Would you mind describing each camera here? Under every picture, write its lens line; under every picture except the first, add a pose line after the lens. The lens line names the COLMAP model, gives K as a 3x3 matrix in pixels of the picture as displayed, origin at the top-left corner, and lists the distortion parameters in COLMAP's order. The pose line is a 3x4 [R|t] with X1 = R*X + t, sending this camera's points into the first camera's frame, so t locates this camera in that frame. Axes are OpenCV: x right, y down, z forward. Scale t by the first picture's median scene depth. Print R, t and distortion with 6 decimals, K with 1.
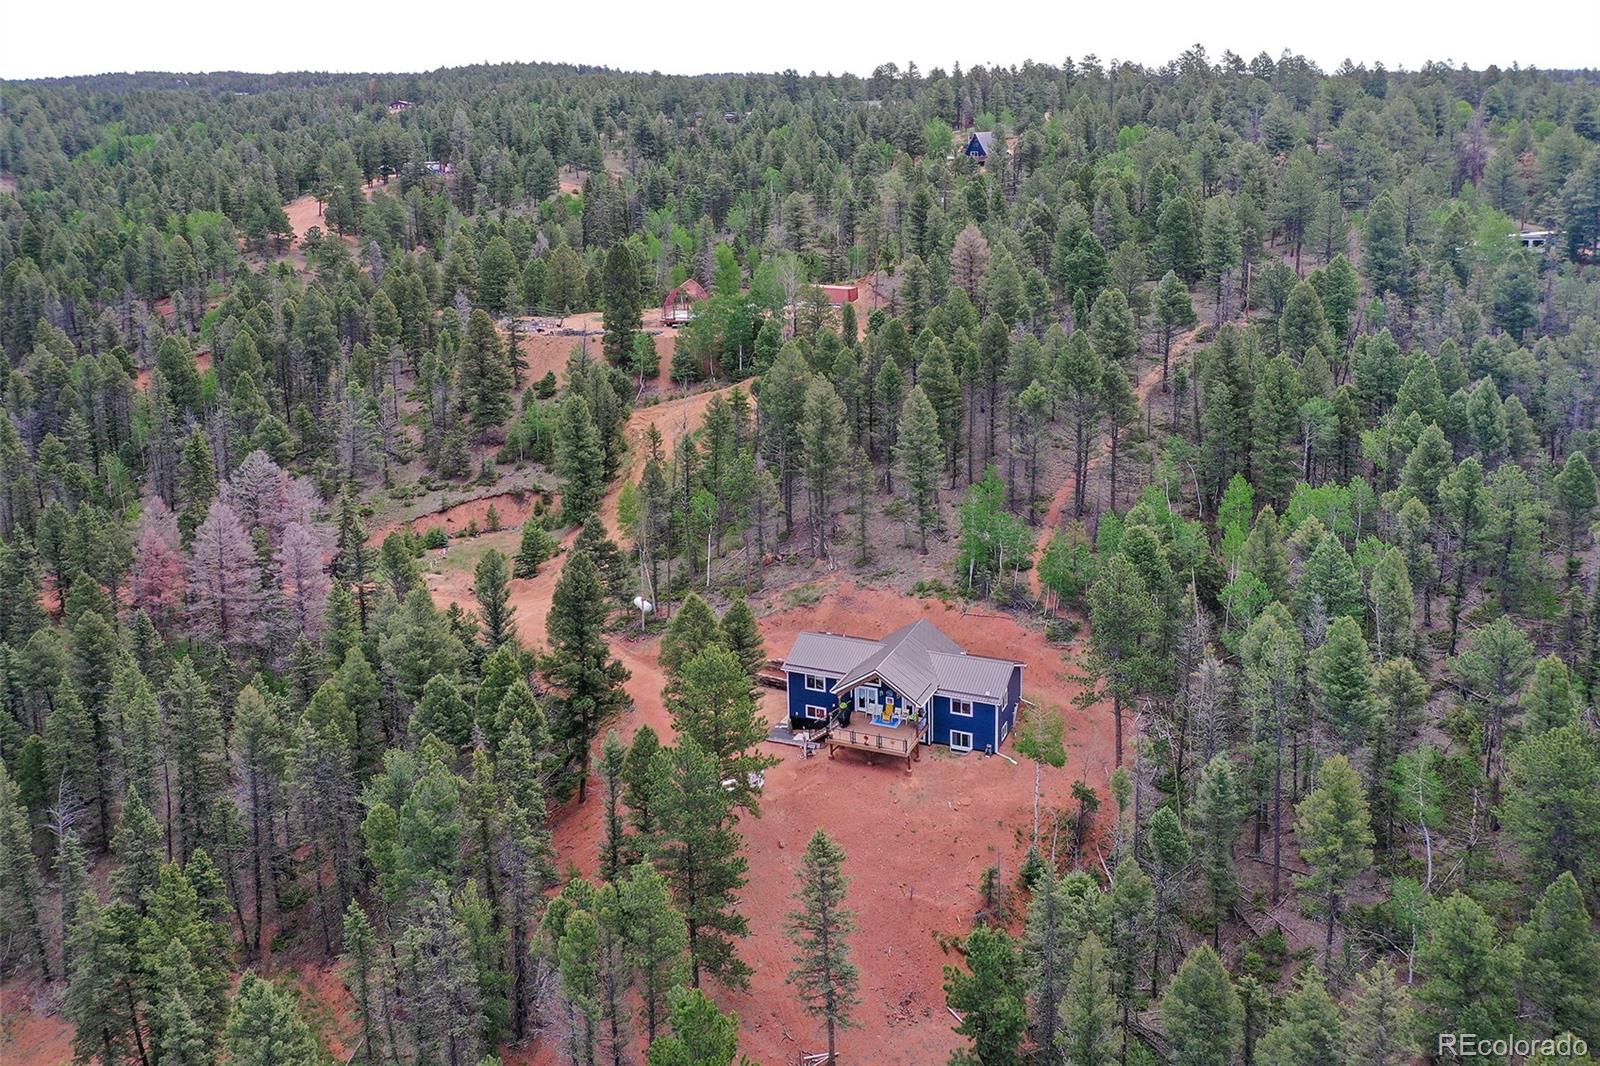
lens RADIAL K [[1328.1, 0, 722.2], [0, 1328.1, 343.2], [0, 0, 1]] dist [-0.004649, -0.001311]
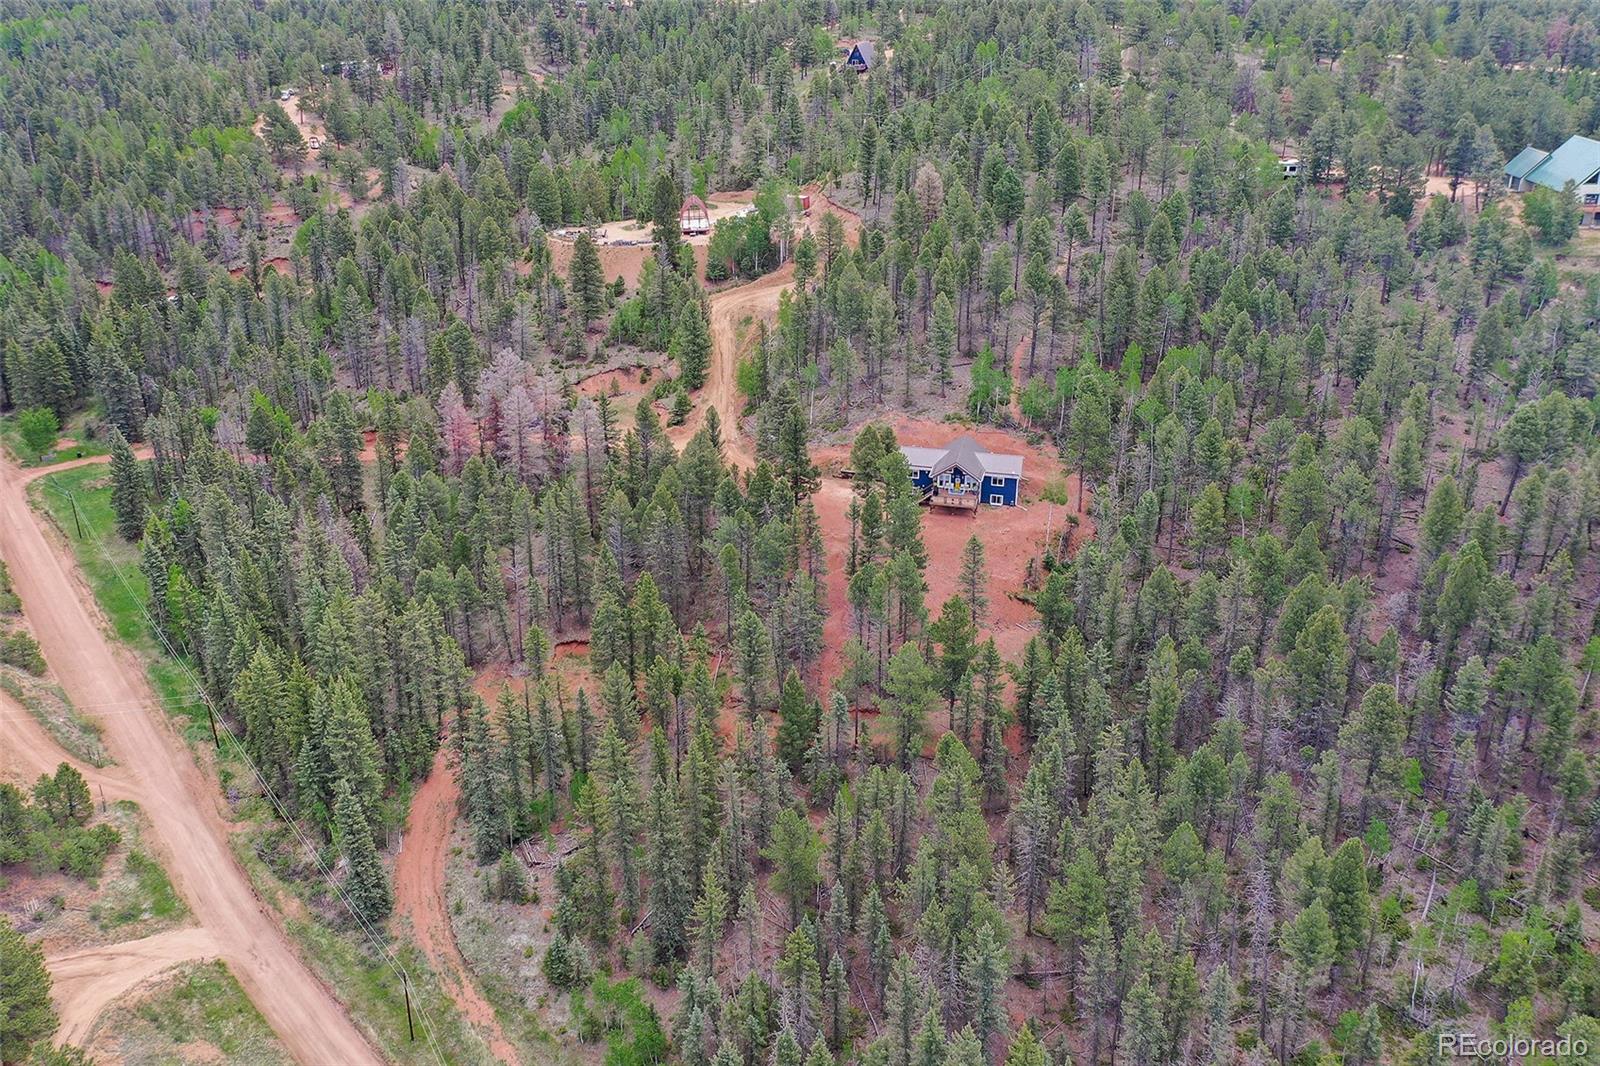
lens RADIAL K [[1301.8, 0, 796.2], [0, 1301.8, 485.0], [0, 0, 1]] dist [-0.002805, -0.002836]
pose [[0.976115, -0.058317, 0.209283, -0.365724], [0.011563, 0.975880, 0.218003, -0.084594], [-0.216948, -0.210376, 0.953245, -0.490987]]
